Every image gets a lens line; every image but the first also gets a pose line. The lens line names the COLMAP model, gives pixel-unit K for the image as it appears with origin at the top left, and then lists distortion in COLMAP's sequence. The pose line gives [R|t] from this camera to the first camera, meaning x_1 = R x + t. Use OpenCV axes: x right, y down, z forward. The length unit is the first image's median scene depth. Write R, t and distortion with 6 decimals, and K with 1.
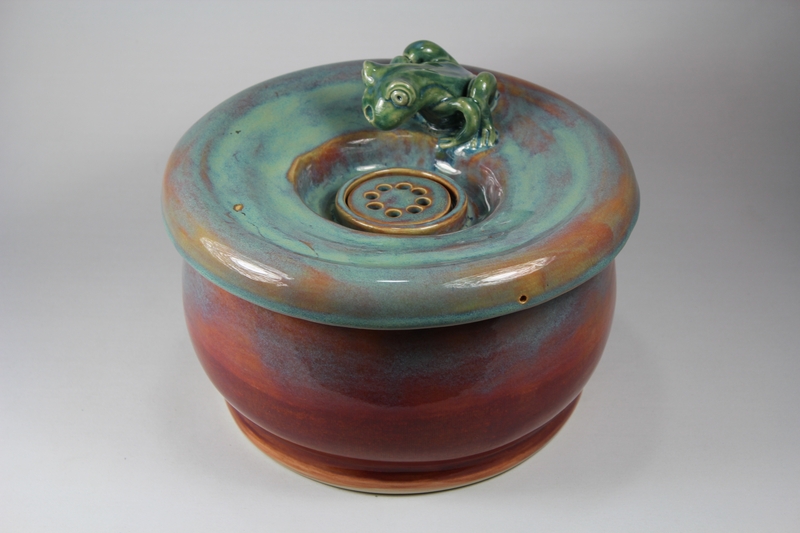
lens RADIAL K [[1873.9, 0, 394.8], [0, 1873.9, 266.5], [0, 0, 1]] dist [0.181978, 0.000000]
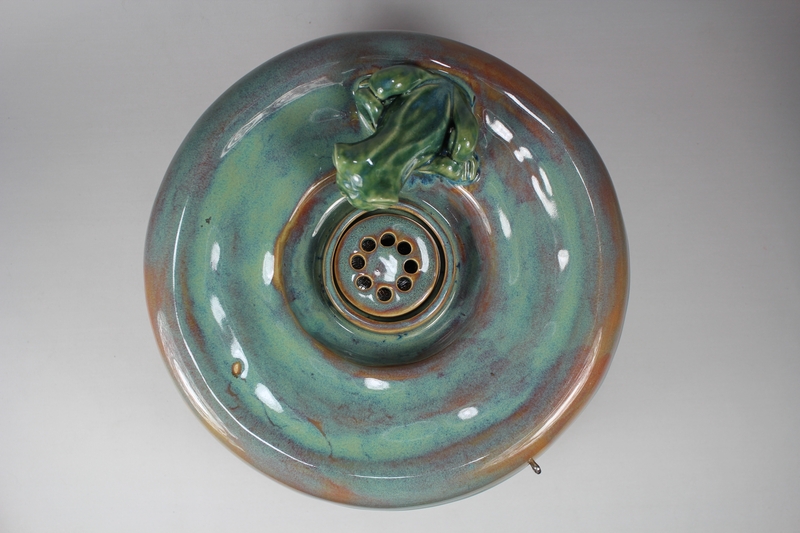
lens RADIAL K [[1058.5, 0, 403.0], [0, 1058.5, 270.3], [0, 0, 1]] dist [-0.029712, 0.000000]
pose [[0.990786, -0.129317, 0.040264, -0.011841], [0.052260, 0.639276, 0.767199, -0.457917], [-0.124951, -0.758026, 0.640144, 0.636141]]
